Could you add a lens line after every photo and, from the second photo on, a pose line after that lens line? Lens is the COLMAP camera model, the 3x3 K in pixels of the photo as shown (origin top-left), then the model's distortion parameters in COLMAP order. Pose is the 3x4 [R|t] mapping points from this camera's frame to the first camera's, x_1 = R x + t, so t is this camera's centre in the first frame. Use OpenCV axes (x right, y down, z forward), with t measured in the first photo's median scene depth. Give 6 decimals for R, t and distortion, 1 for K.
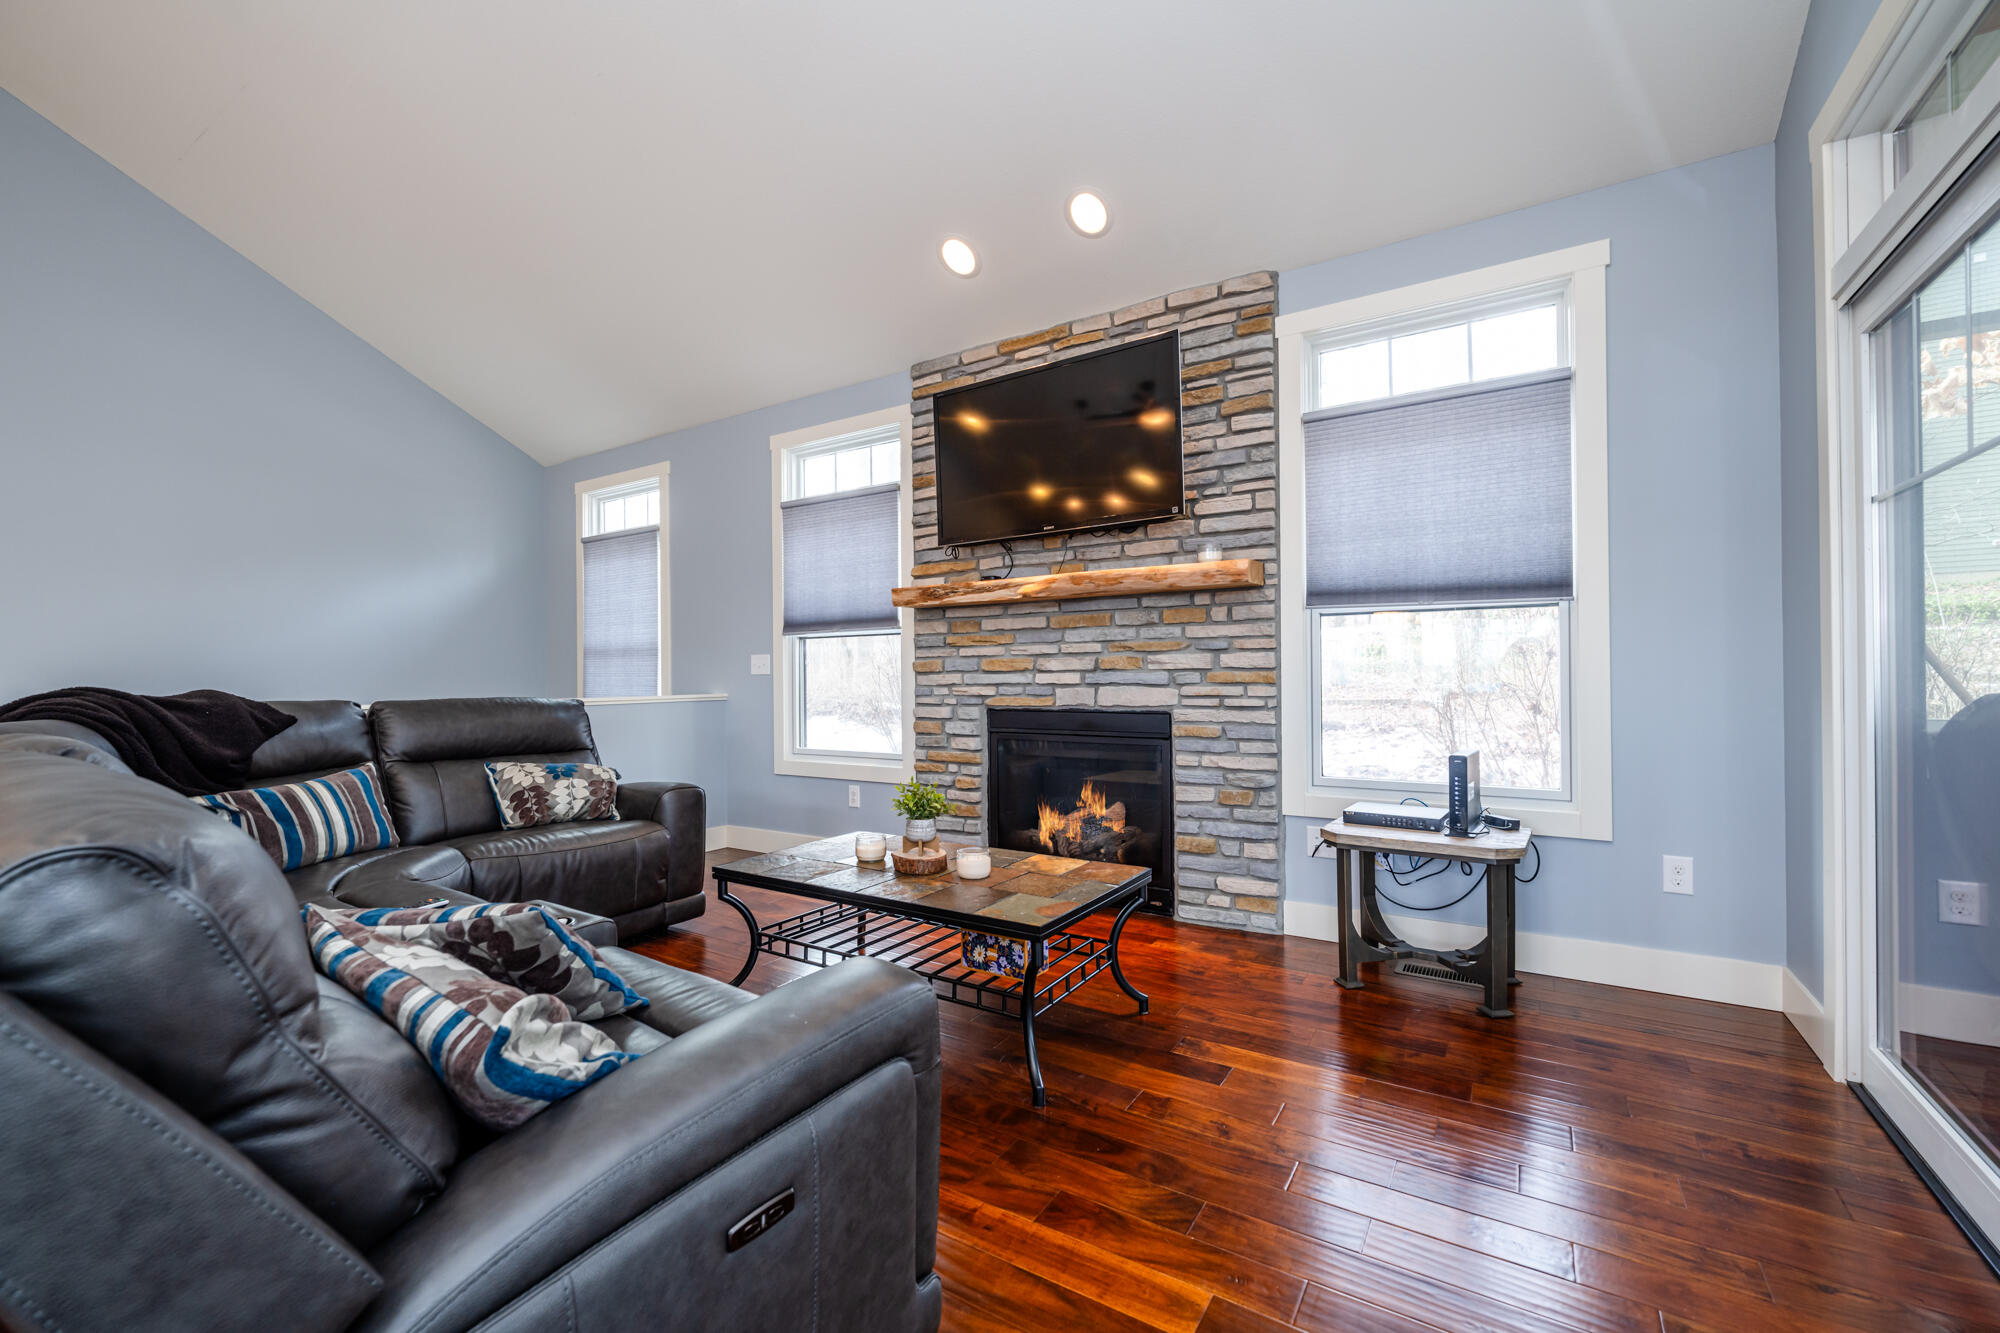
lens RADIAL K [[834.1, 0, 965.8], [0, 834.1, 672.0], [0, 0, 1]] dist [-0.001788, 0.000444]
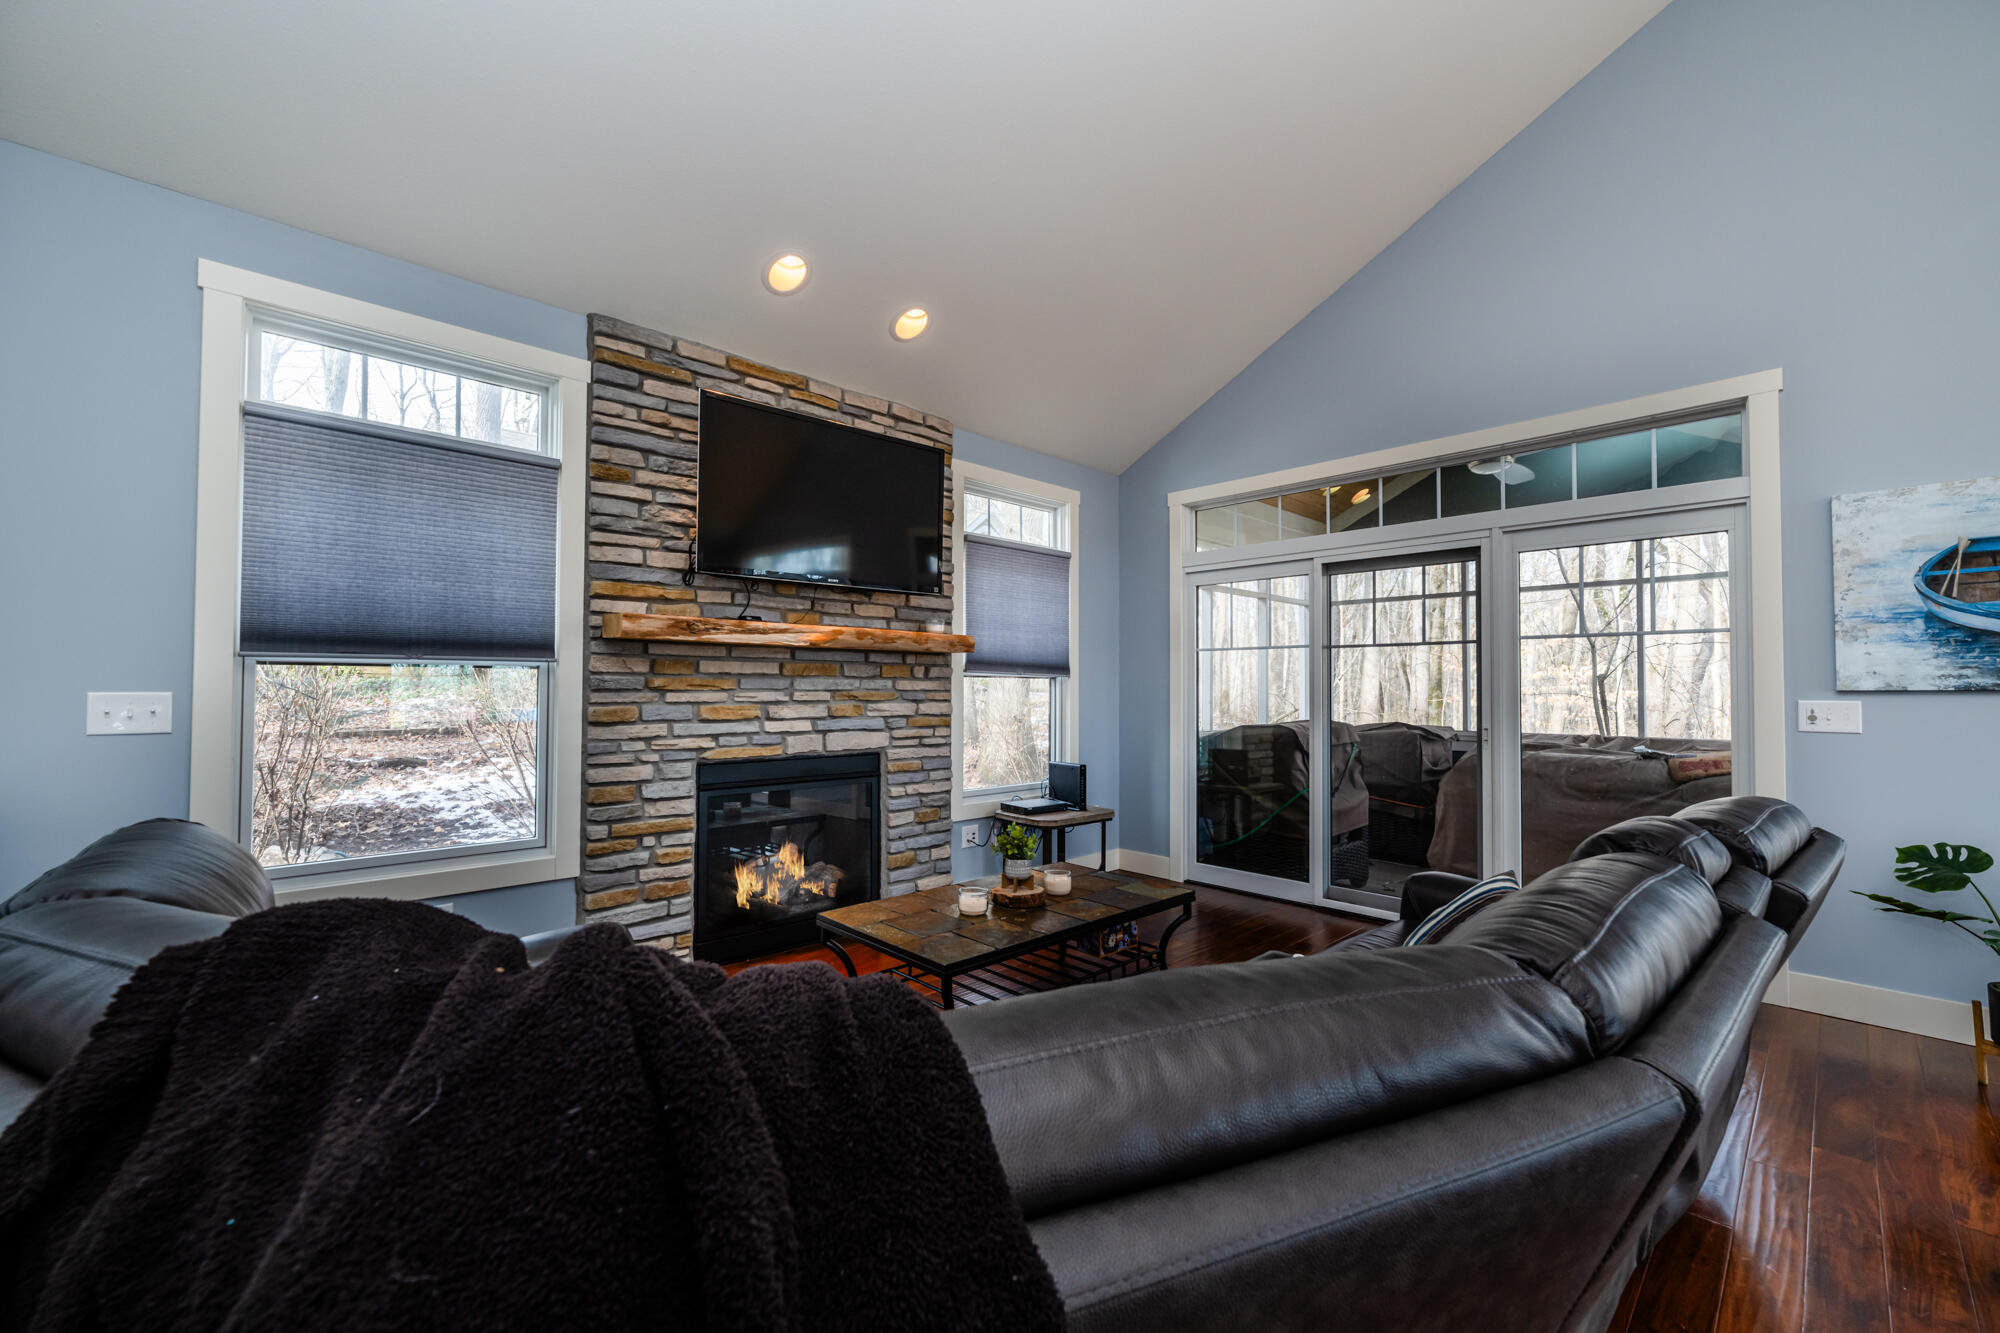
lens RADIAL K [[823.0, 0, 999.9], [0, 823.0, 678.4], [0, 0, 1]] dist [0.001559, -0.000083]
pose [[0.208519, 0.027700, 0.977626, -0.843116], [-0.003659, 0.999614, -0.027543, -0.024510], [-0.978012, 0.002166, 0.208540, 0.586003]]
